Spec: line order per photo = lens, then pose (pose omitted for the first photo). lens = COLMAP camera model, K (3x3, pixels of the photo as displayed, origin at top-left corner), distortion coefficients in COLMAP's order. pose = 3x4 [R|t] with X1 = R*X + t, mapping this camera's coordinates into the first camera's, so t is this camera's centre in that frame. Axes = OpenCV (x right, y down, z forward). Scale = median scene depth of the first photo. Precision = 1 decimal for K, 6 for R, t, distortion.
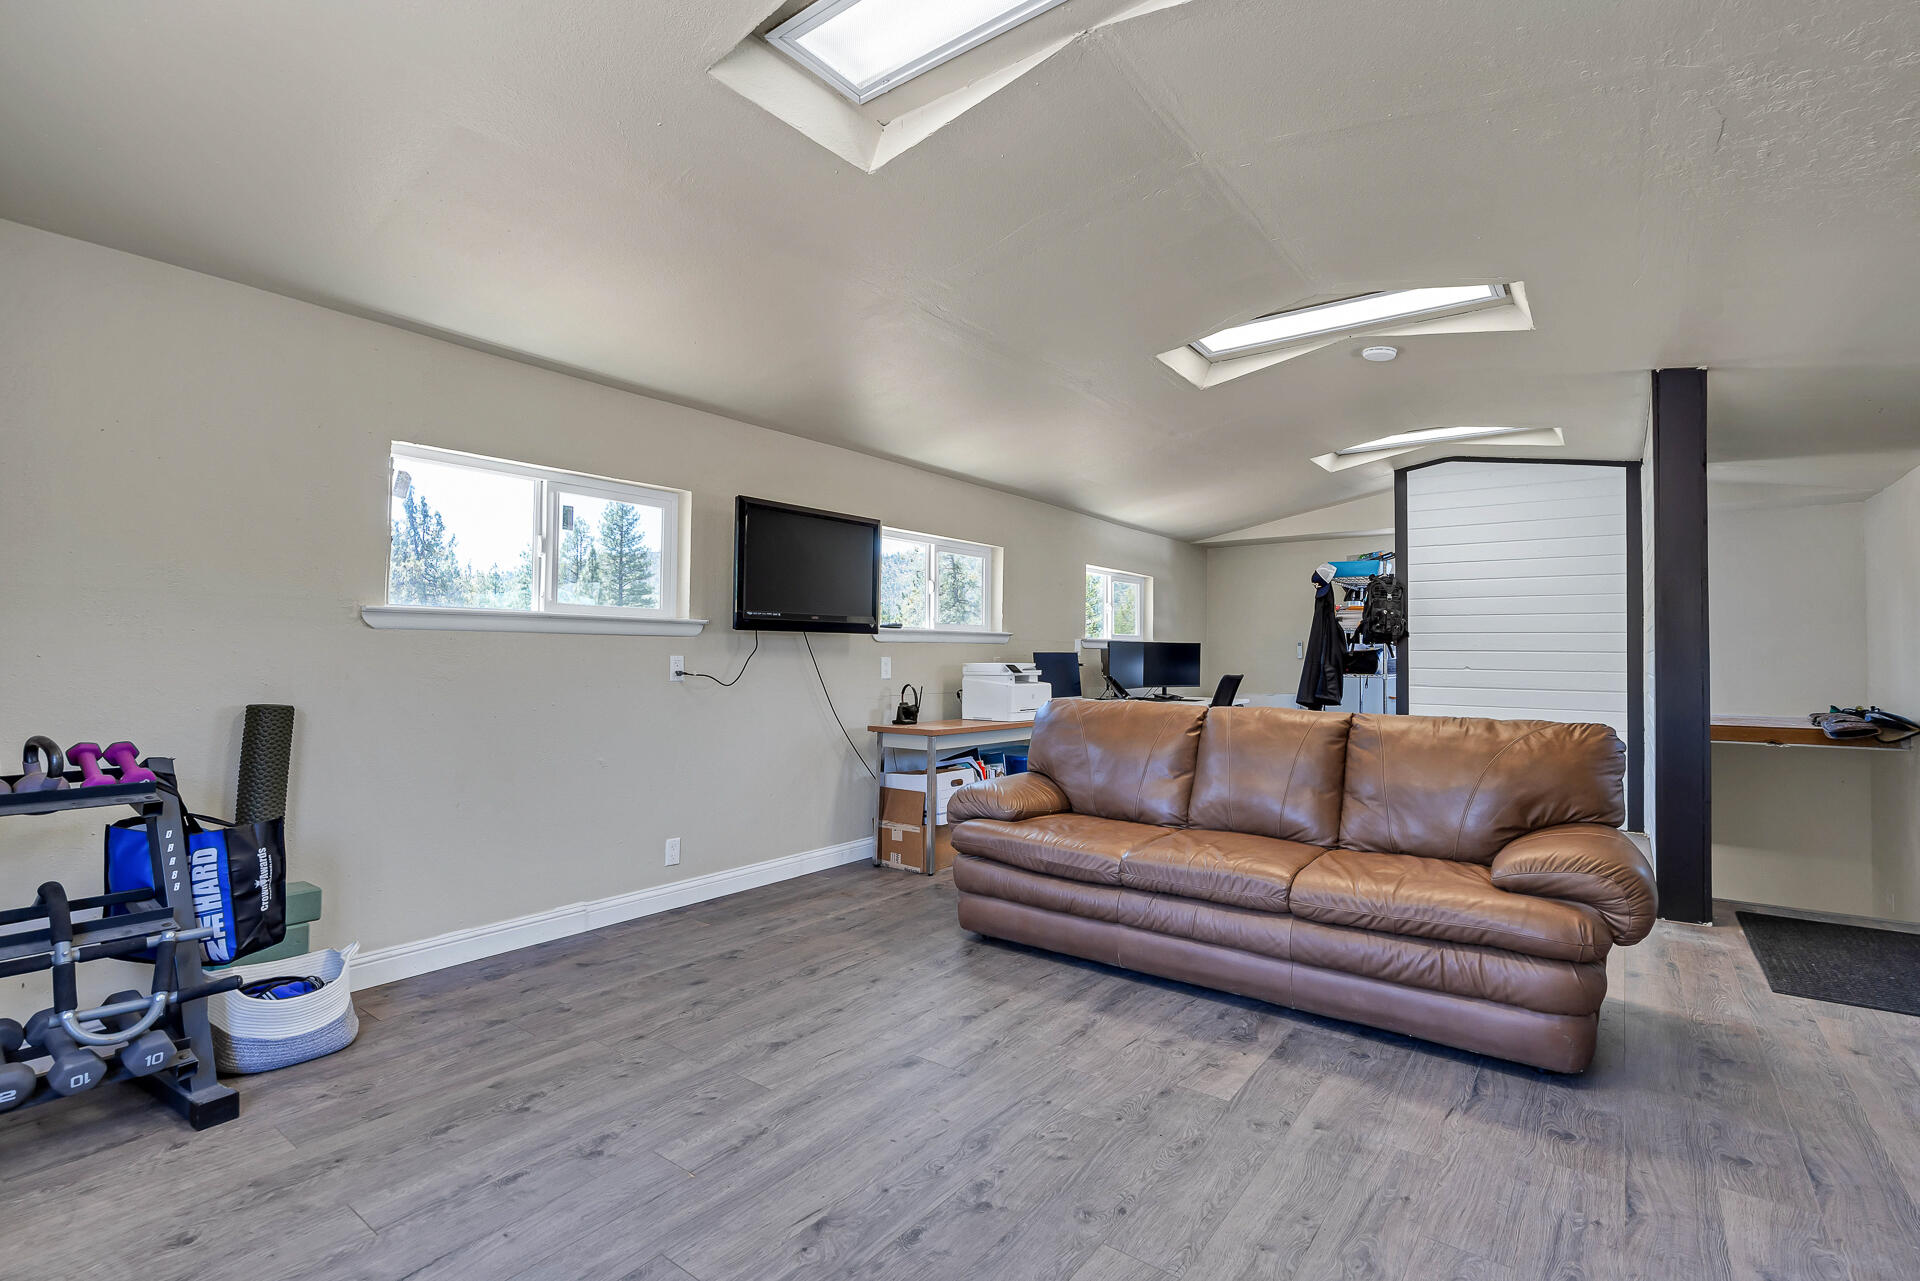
lens RADIAL K [[891.1, 0, 964.5], [0, 891.1, 641.6], [0, 0, 1]] dist [0.001063, 0.001258]
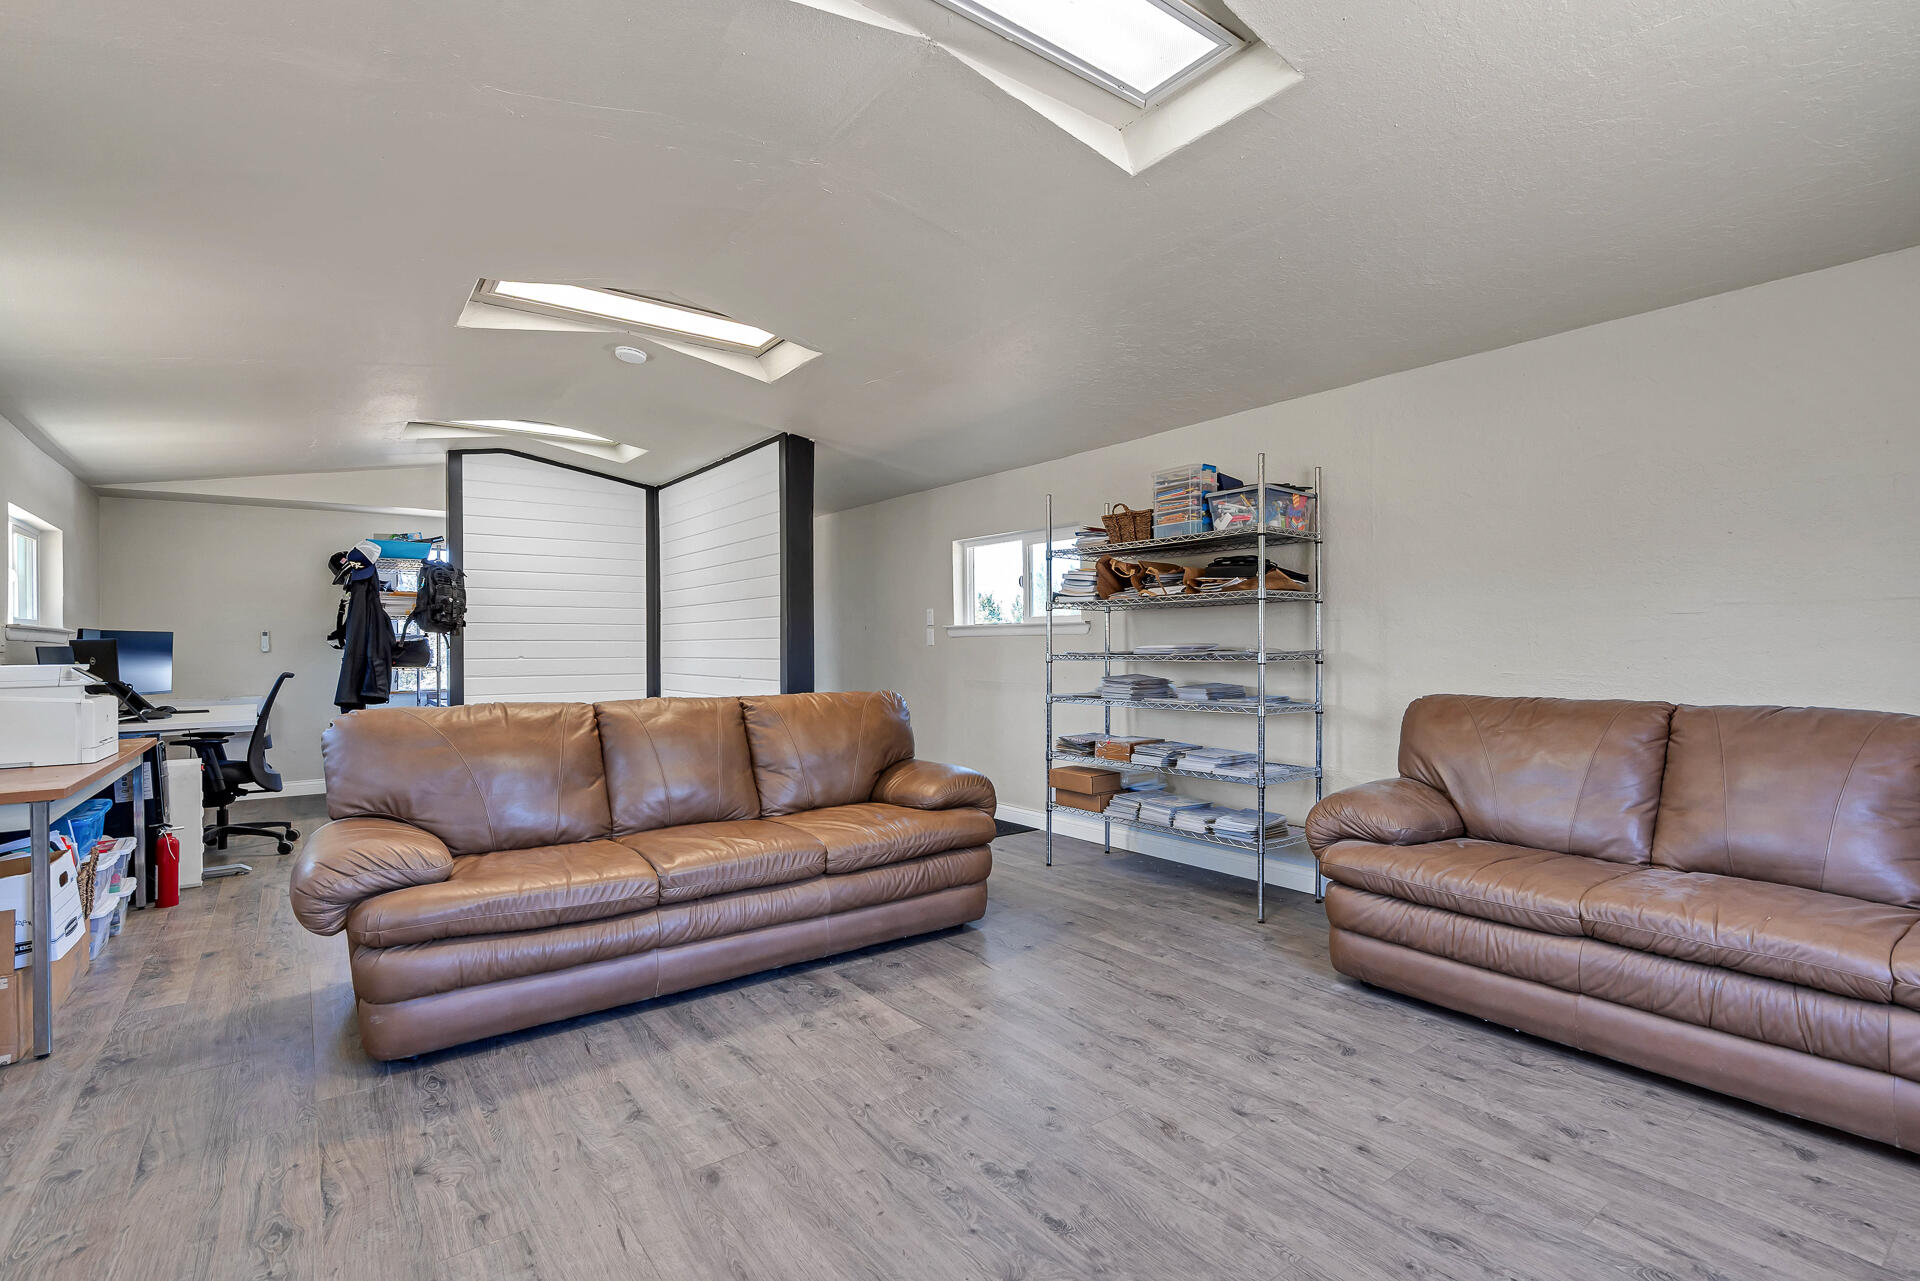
lens RADIAL K [[879.8, 0, 967.7], [0, 879.8, 648.4], [0, 0, 1]] dist [-0.003443, 0.002314]
pose [[0.284786, -0.012747, 0.958506, -0.474624], [-0.005357, 0.999875, 0.014889, 0.002453], [-0.958576, -0.009375, 0.284682, 0.378564]]
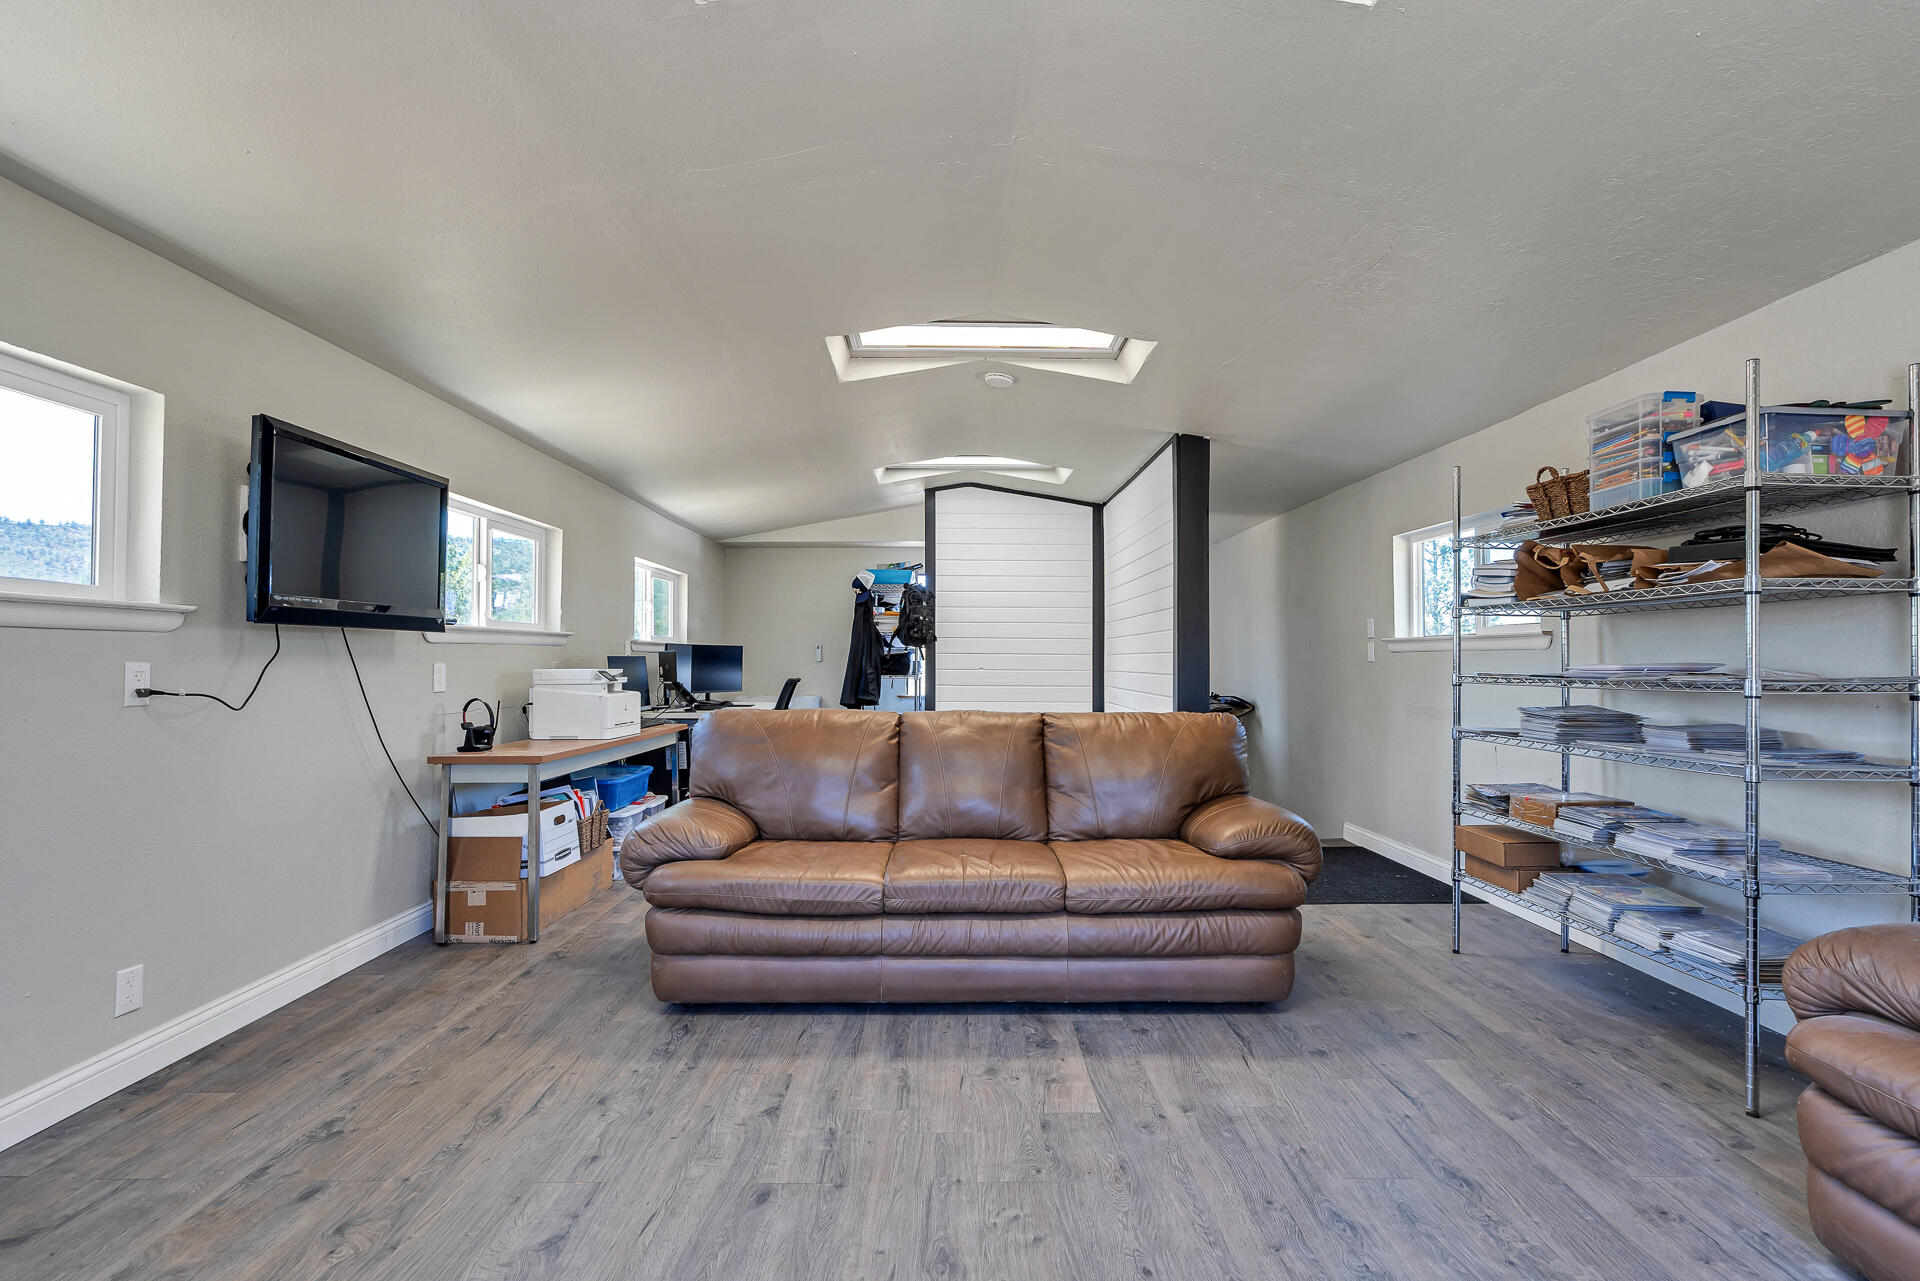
lens RADIAL K [[879.8, 0, 967.7], [0, 879.8, 648.4], [0, 0, 1]] dist [-0.003443, 0.002314]
pose [[0.793201, 0.002693, 0.608954, -0.251068], [-0.005954, 0.999977, 0.003332, 0.000157], [-0.608931, -0.006269, 0.793199, 0.196574]]
